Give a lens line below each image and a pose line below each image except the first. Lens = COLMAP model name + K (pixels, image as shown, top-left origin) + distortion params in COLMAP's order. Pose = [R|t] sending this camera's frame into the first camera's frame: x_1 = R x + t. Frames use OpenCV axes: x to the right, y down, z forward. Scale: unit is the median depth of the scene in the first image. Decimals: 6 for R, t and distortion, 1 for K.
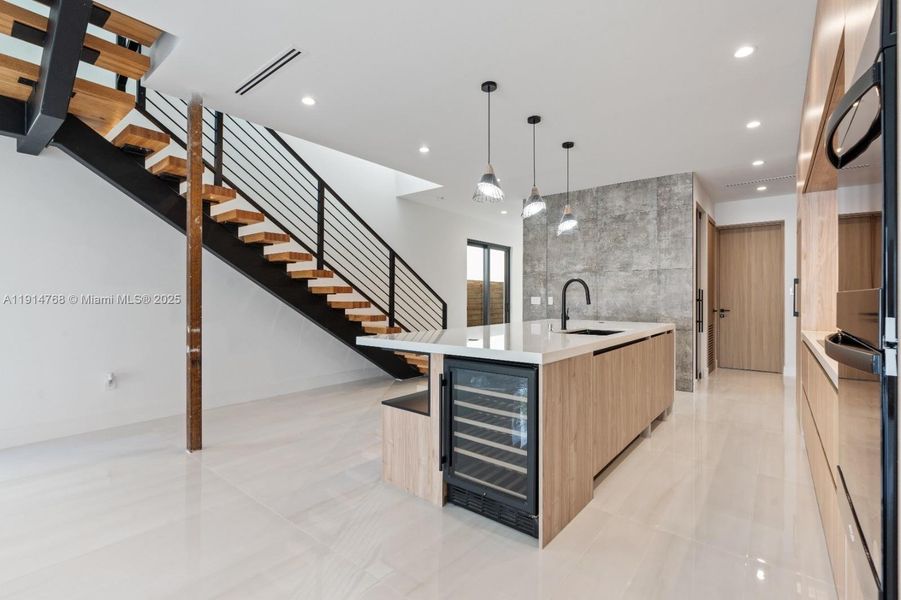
lens RADIAL K [[408.8, 0, 443.1], [0, 408.8, 296.6], [0, 0, 1]] dist [-0.007483, -0.000235]
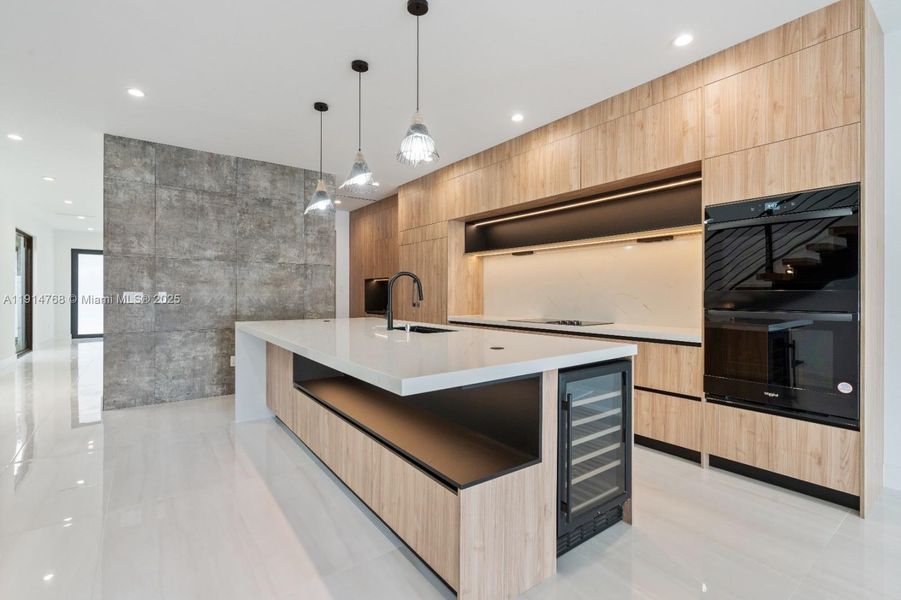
lens RADIAL K [[404.9, 0, 444.1], [0, 404.9, 297.2], [0, 0, 1]] dist [-0.003216, 0.000324]
pose [[0.251981, -0.010503, 0.967675, -0.317806], [-0.002699, 0.999930, 0.011556, 0.000627], [-0.967728, -0.005524, 0.251935, 0.419018]]
